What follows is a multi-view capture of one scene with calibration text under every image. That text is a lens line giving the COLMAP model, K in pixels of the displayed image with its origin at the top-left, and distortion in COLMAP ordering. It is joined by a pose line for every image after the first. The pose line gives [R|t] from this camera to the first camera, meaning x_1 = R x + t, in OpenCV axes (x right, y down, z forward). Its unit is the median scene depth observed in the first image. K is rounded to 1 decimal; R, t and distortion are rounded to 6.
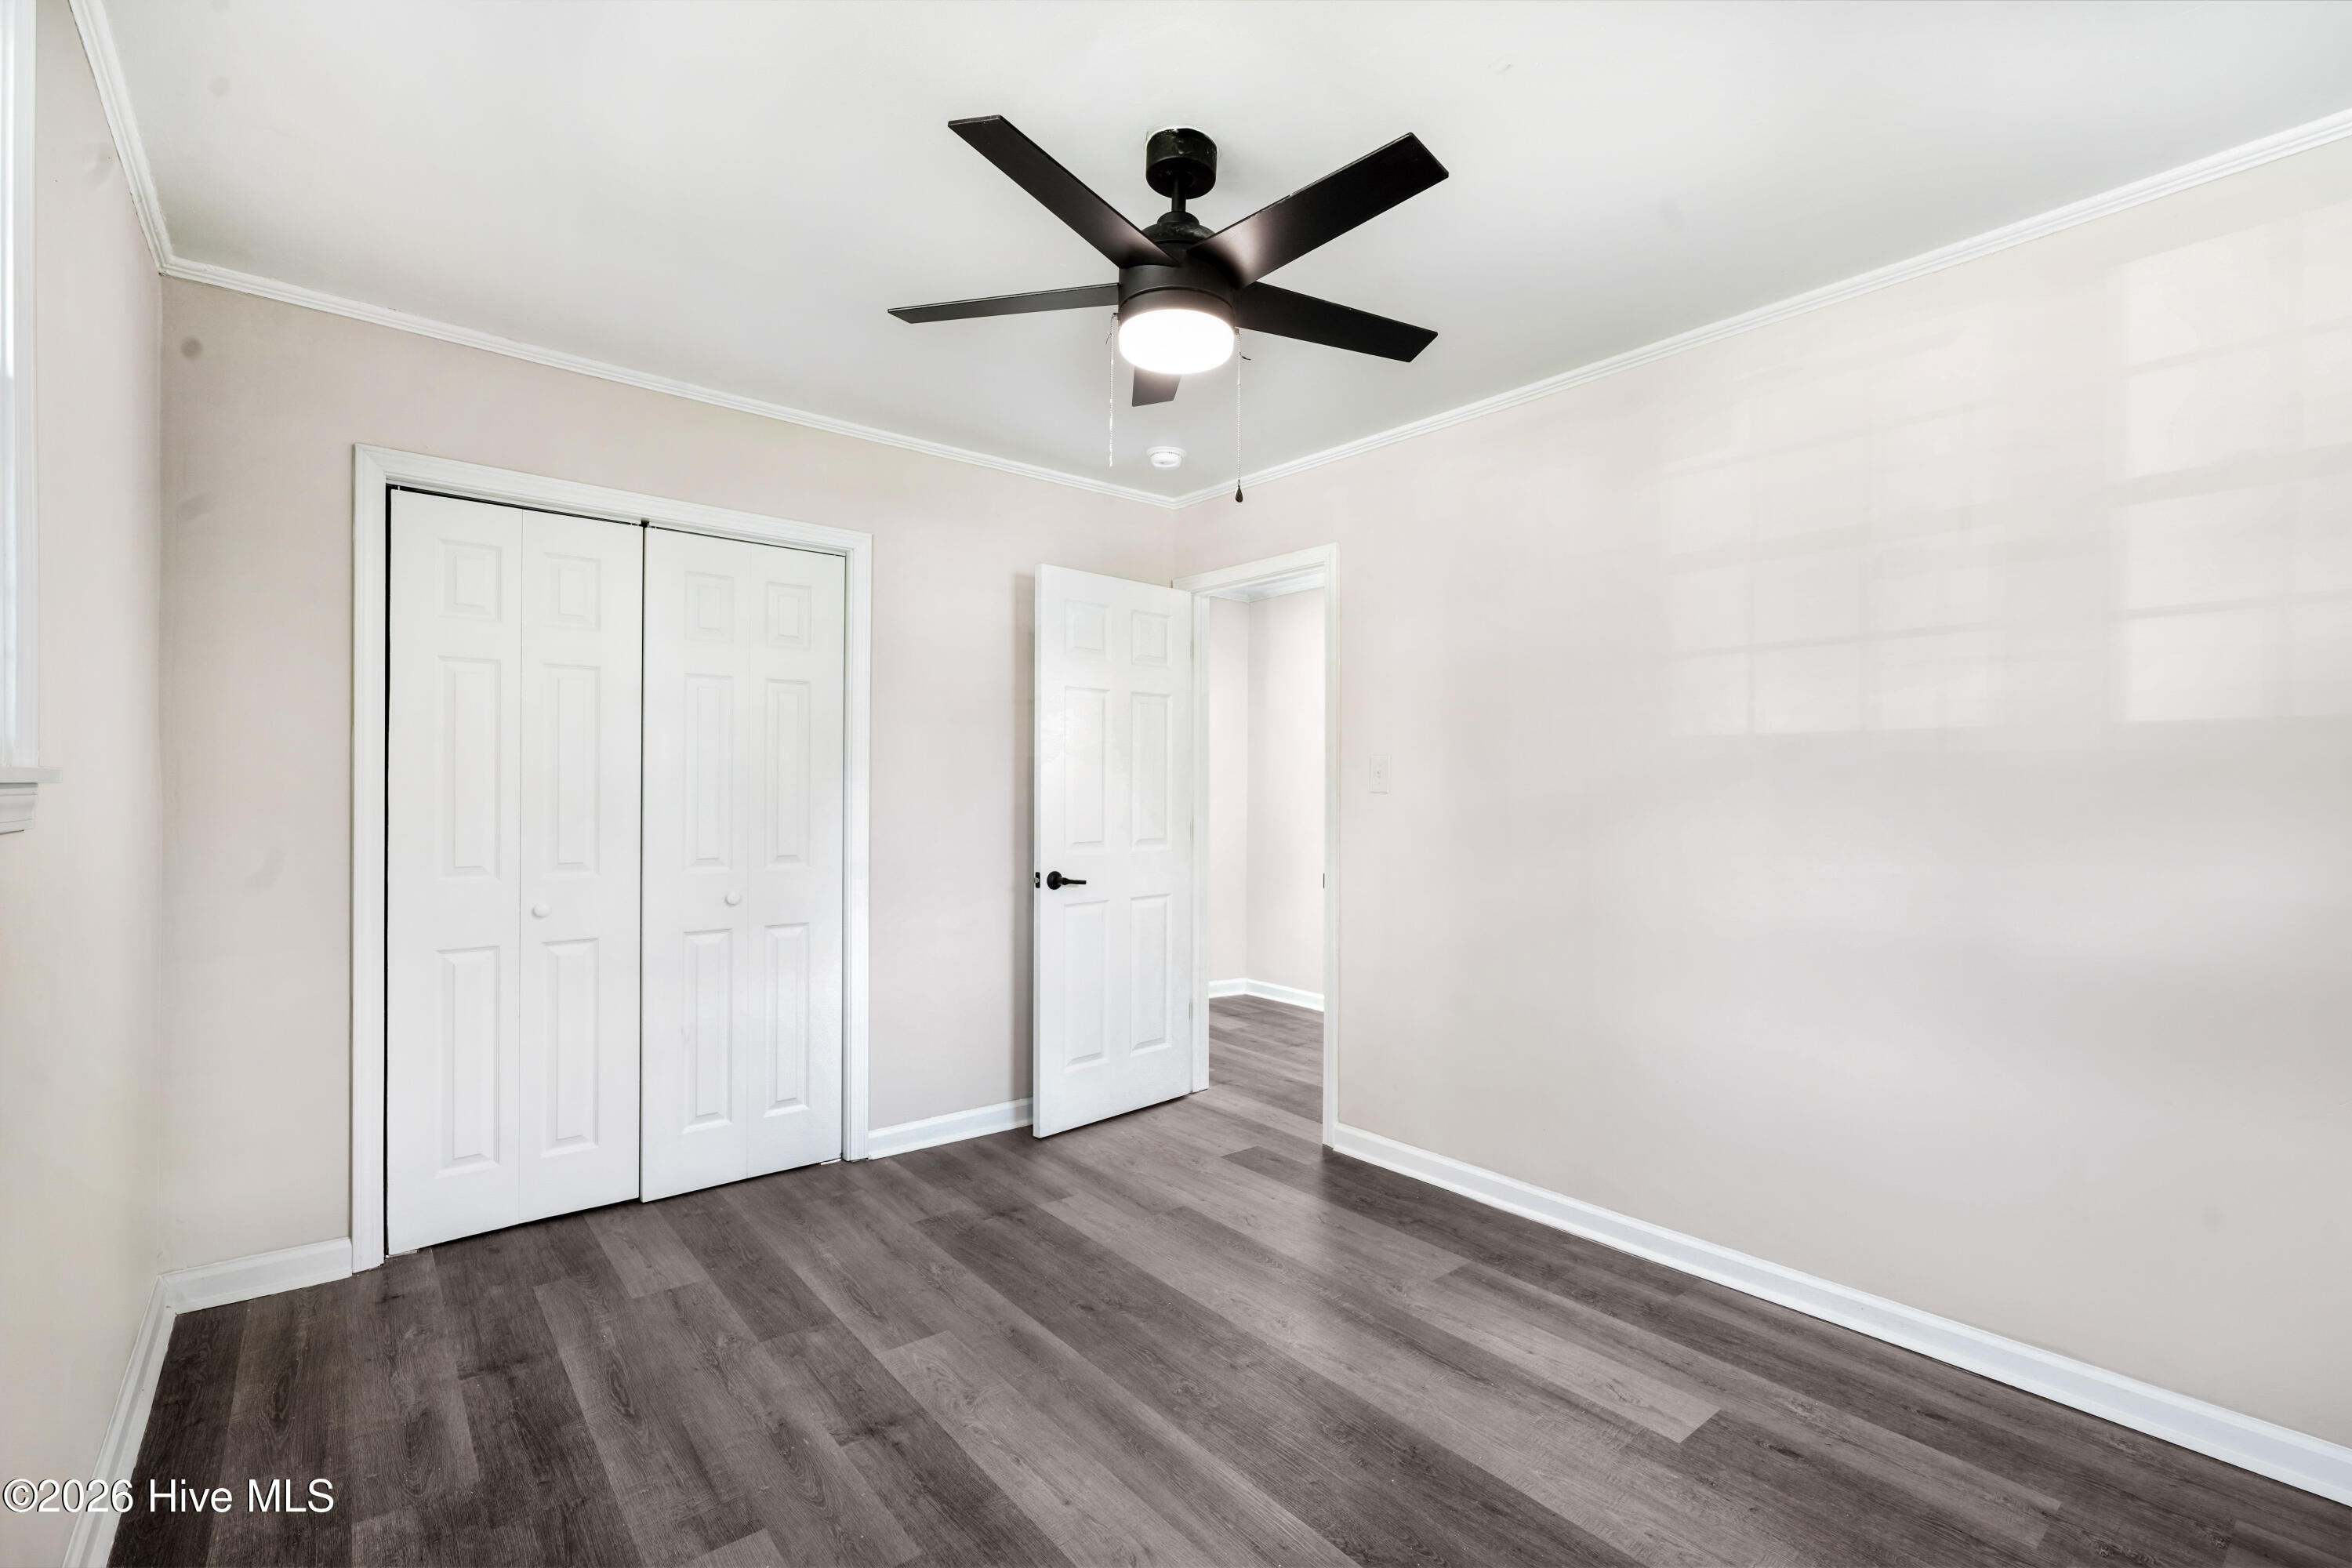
lens RADIAL K [[1049.5, 0, 1184.2], [0, 1049.5, 794.1], [0, 0, 1]] dist [-0.003009, -0.000212]
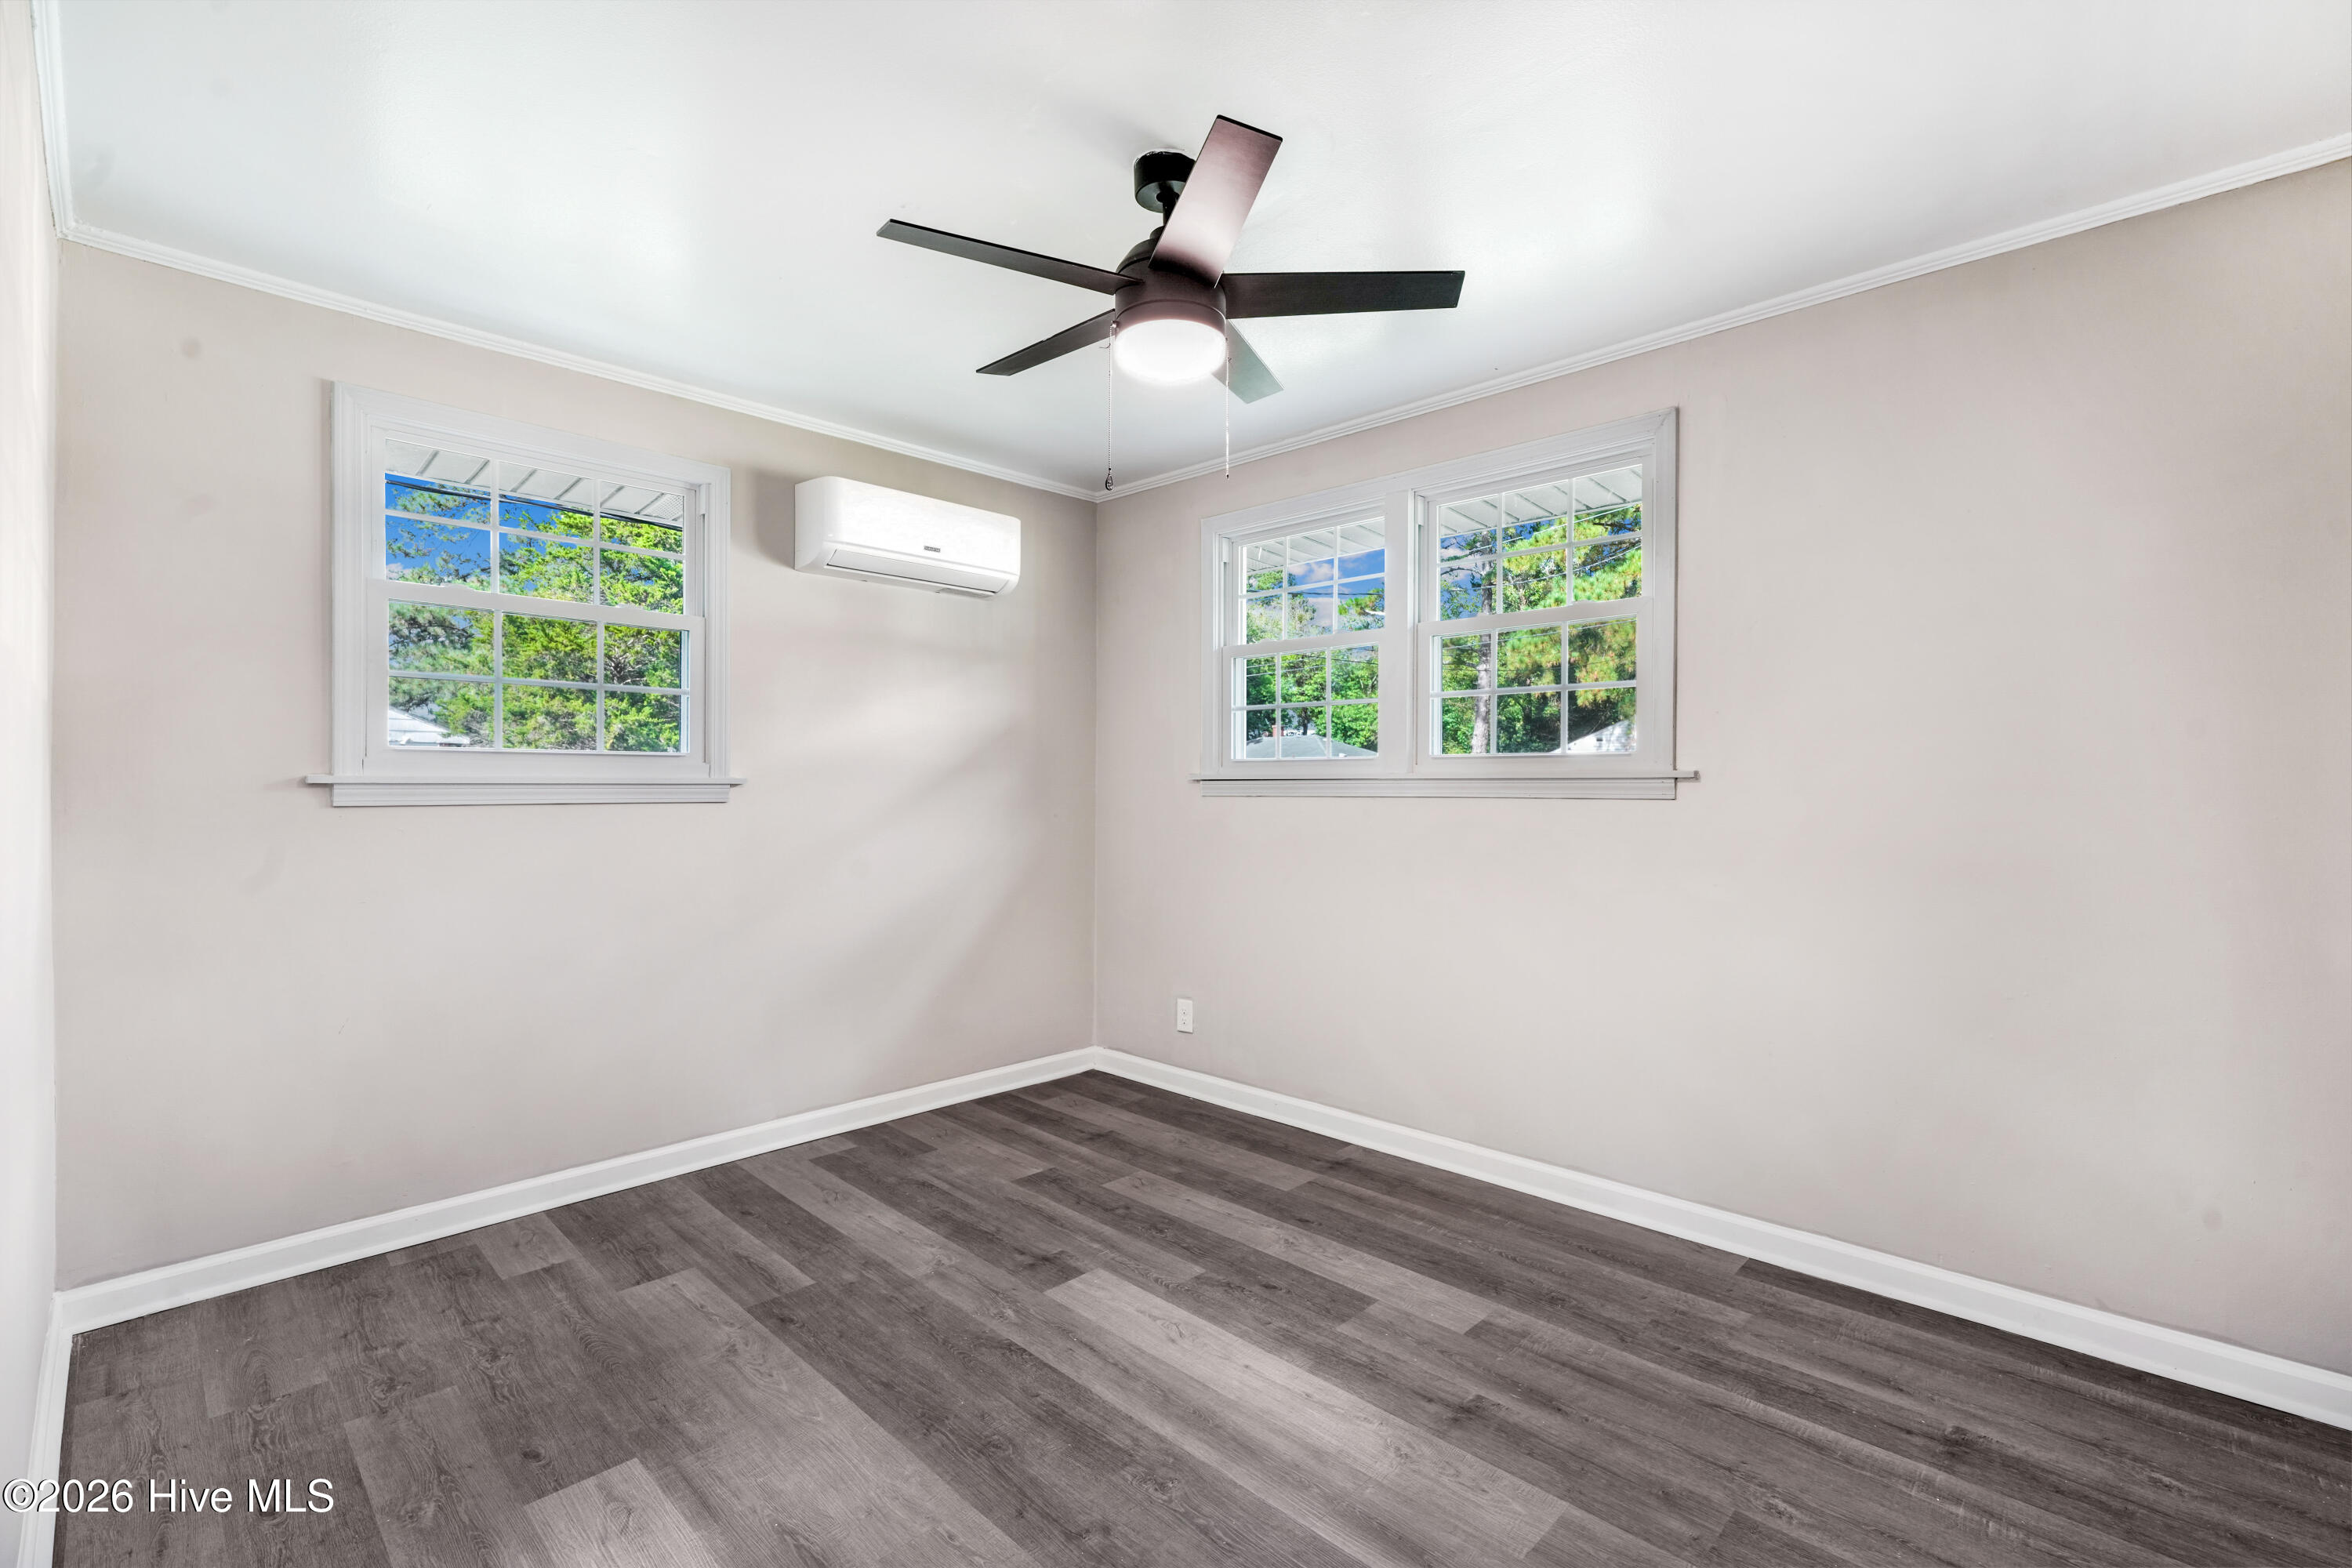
lens RADIAL K [[1049.5, 0, 1184.2], [0, 1049.5, 794.1], [0, 0, 1]] dist [-0.003009, -0.000212]
pose [[-0.993533, -0.005831, -0.113394, 0.089628], [-0.007688, 0.999843, 0.015947, -0.000560], [0.113284, 0.016715, -0.993422, 1.960236]]
